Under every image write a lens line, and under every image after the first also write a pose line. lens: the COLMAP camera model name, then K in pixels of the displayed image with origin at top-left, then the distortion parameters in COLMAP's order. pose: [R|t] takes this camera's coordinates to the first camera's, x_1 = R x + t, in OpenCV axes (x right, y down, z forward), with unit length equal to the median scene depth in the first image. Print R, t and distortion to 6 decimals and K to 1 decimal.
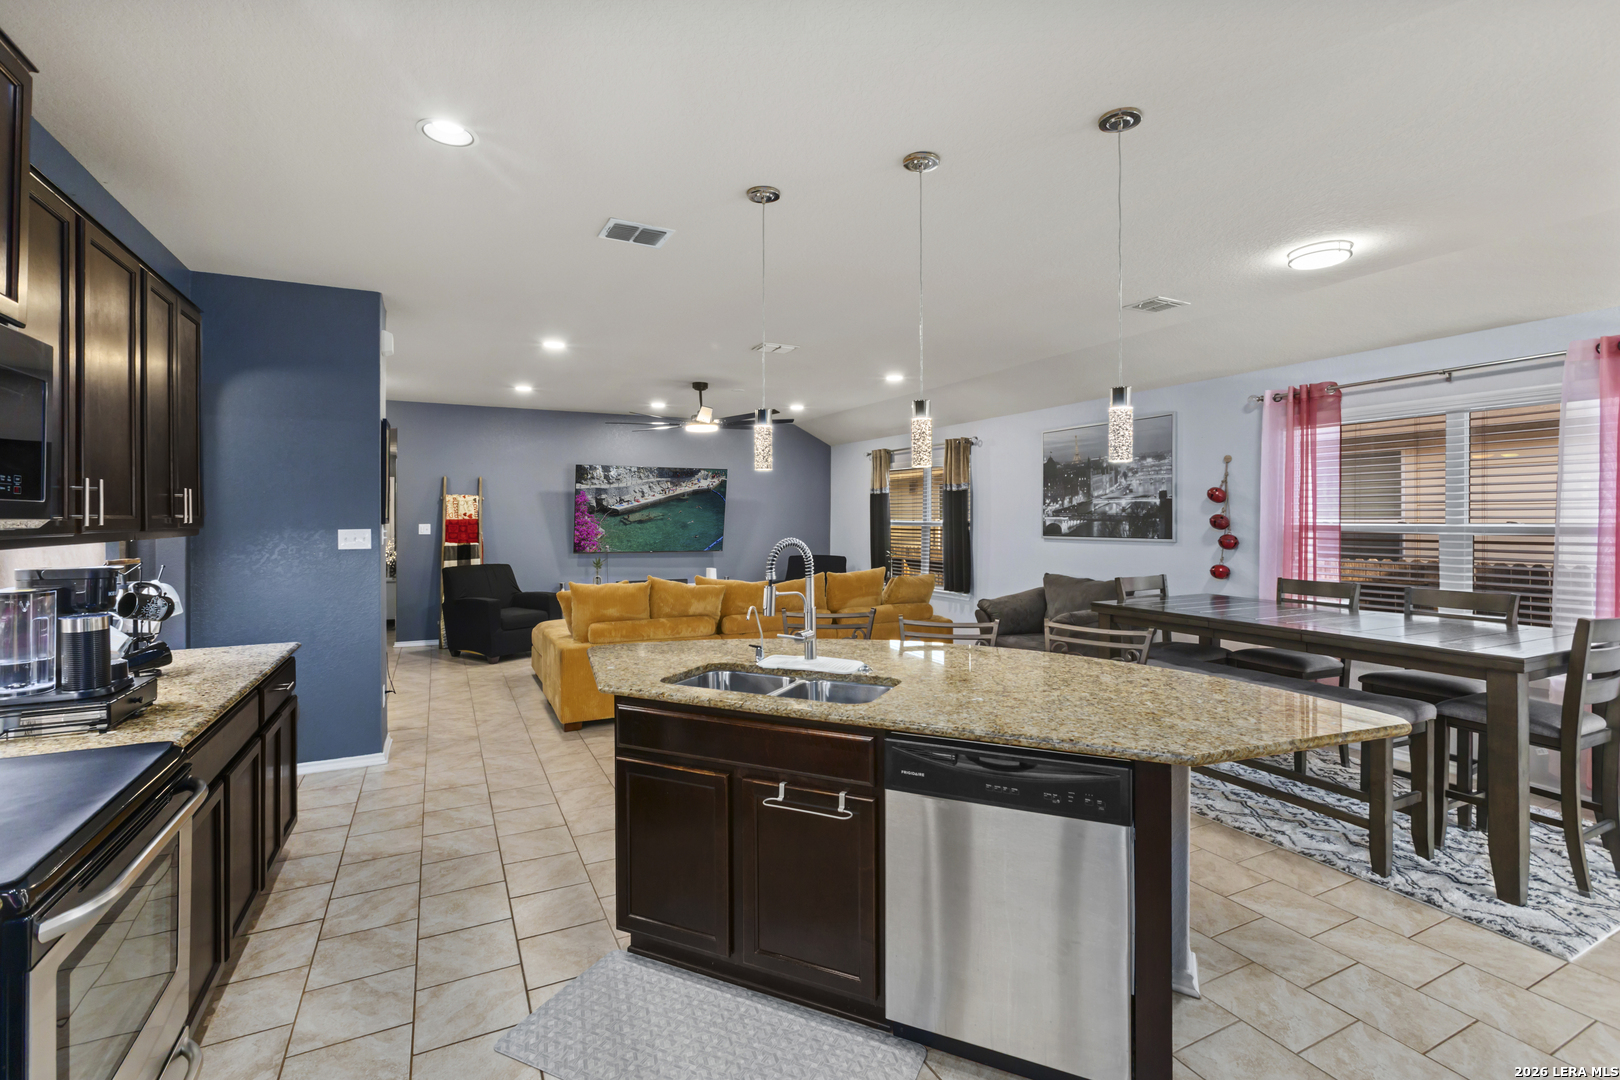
lens RADIAL K [[740.1, 0, 802.1], [0, 740.1, 517.2], [0, 0, 1]] dist [-0.002468, 0.007244]
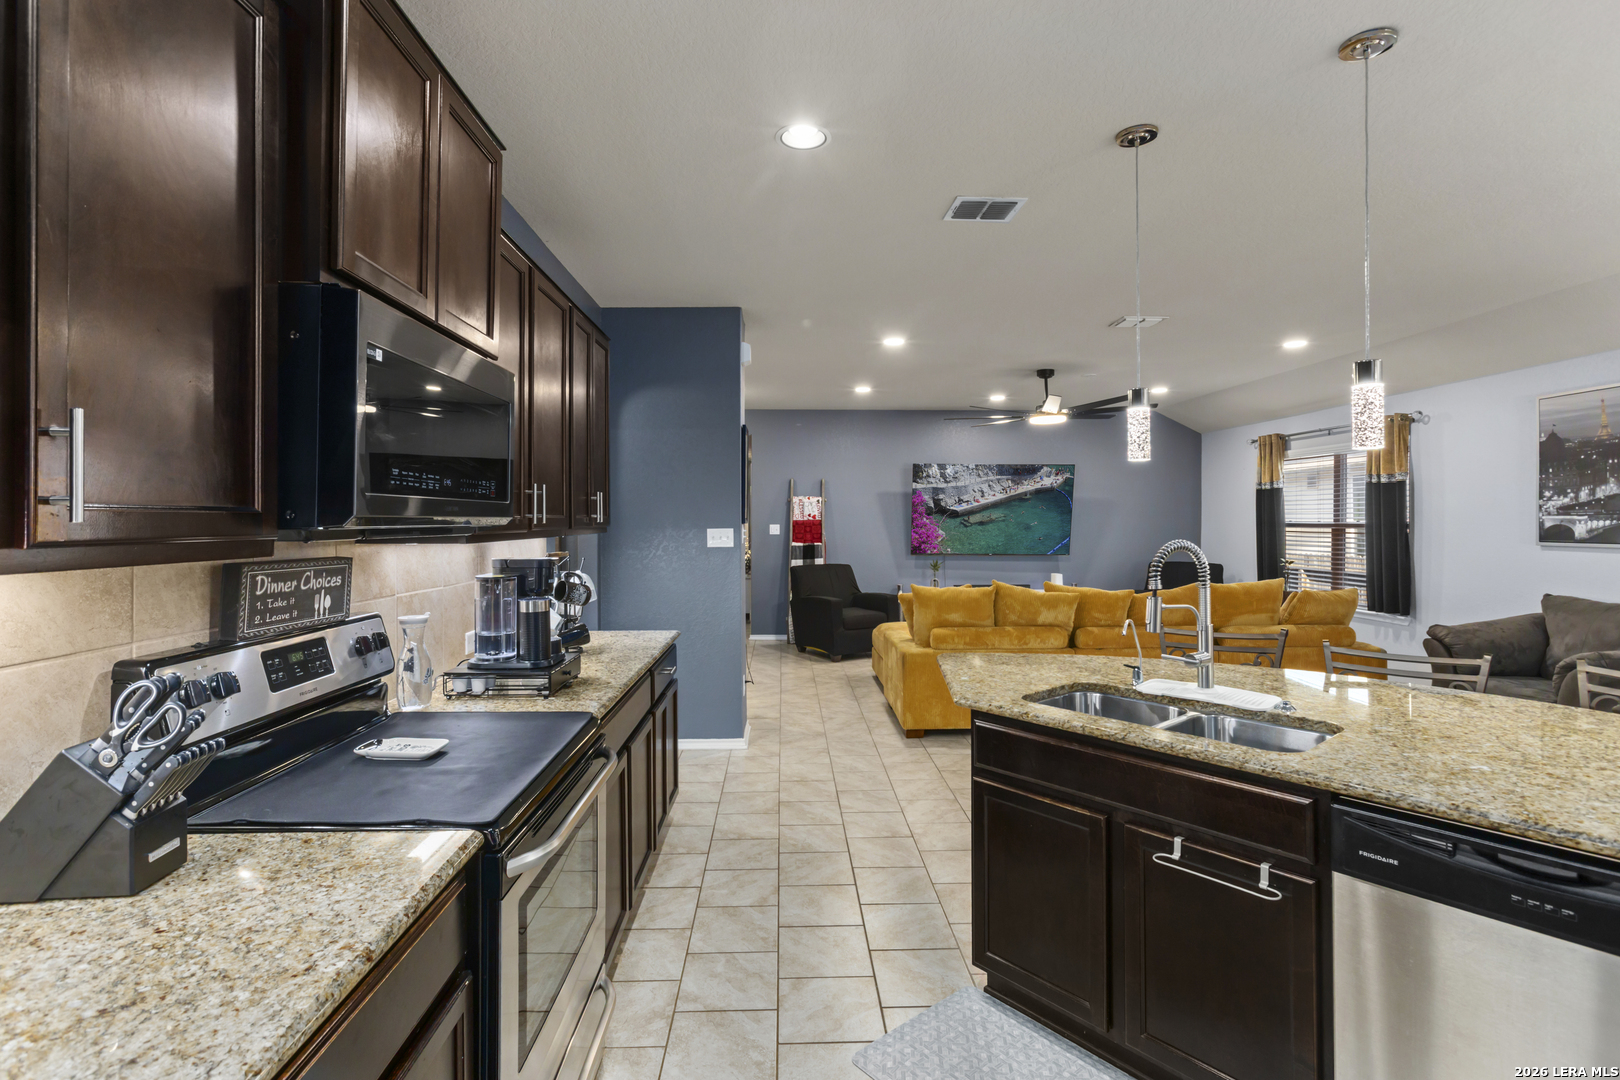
lens RADIAL K [[772.4, 0, 793.6], [0, 772.4, 515.7], [0, 0, 1]] dist [-0.001704, 0.006115]
pose [[0.903566, -0.004628, -0.428424, -0.033209], [0.002979, 0.999985, -0.004520, 0.003790], [0.428438, 0.002807, 0.903567, 0.033865]]
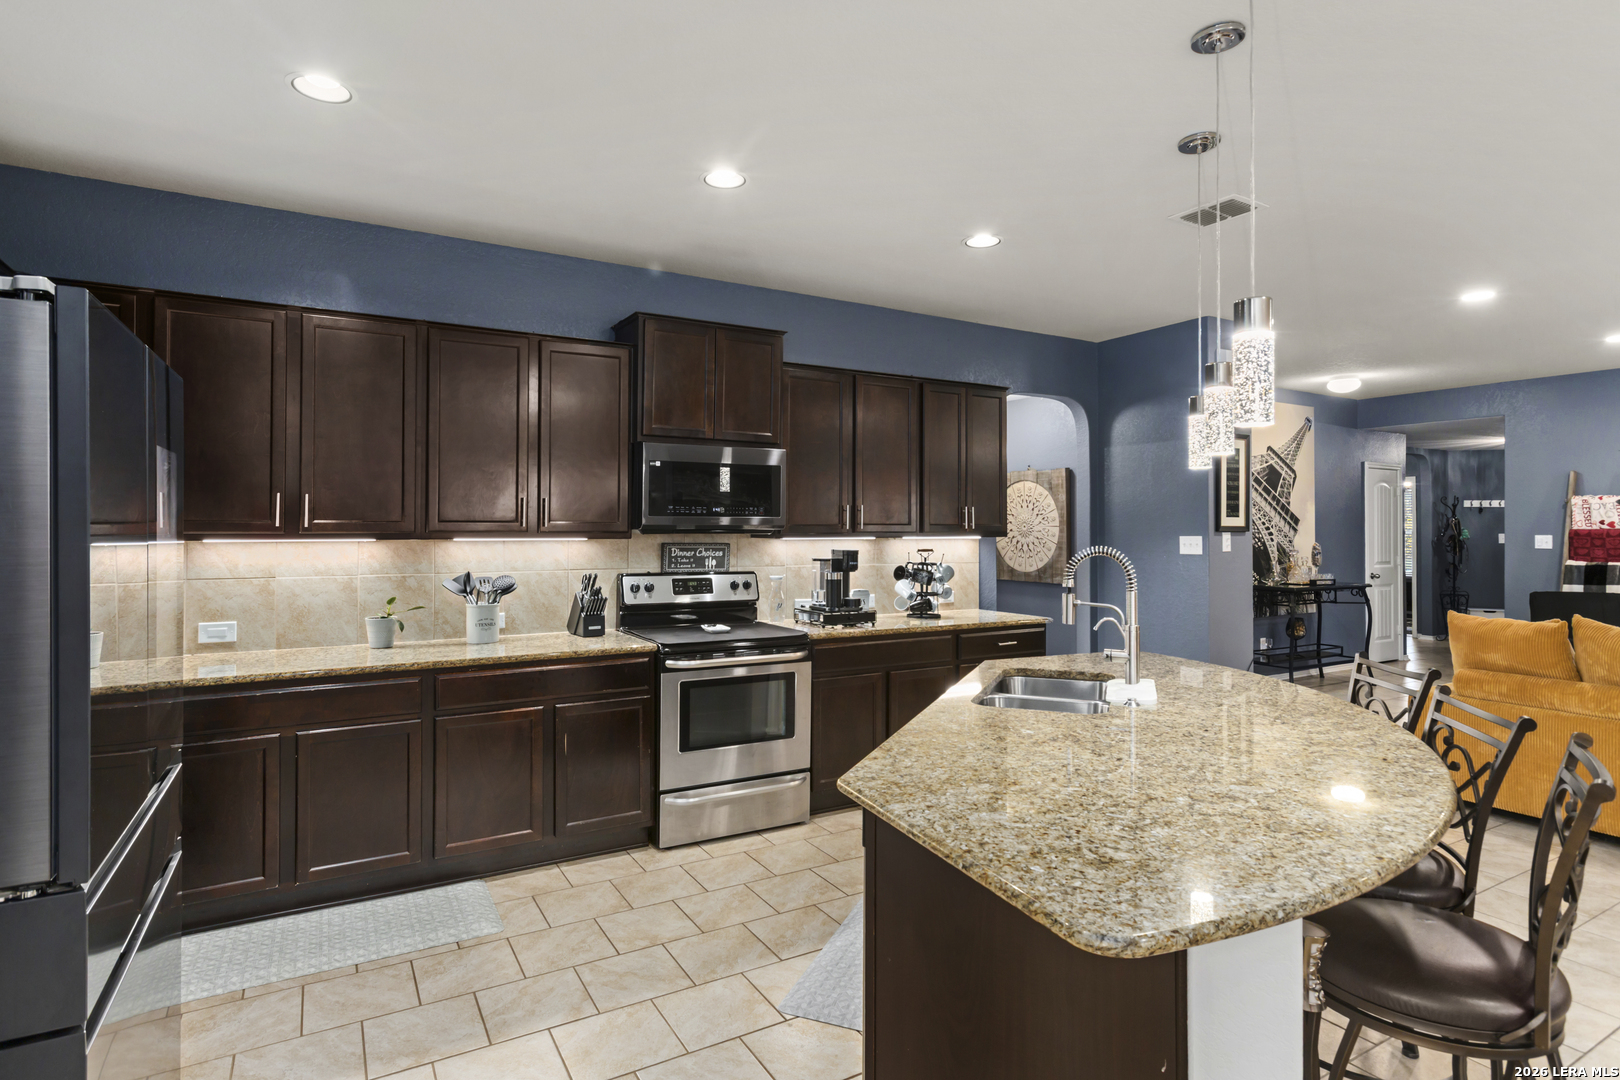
lens RADIAL K [[862.6, 0, 826.3], [0, 862.6, 514.9], [0, 0, 1]] dist [-0.001484, -0.000230]
pose [[0.069505, -0.013777, -0.997486, 0.927049], [-0.001452, 0.999902, -0.013912, 0.004485], [0.997581, 0.002416, 0.069478, 0.527078]]
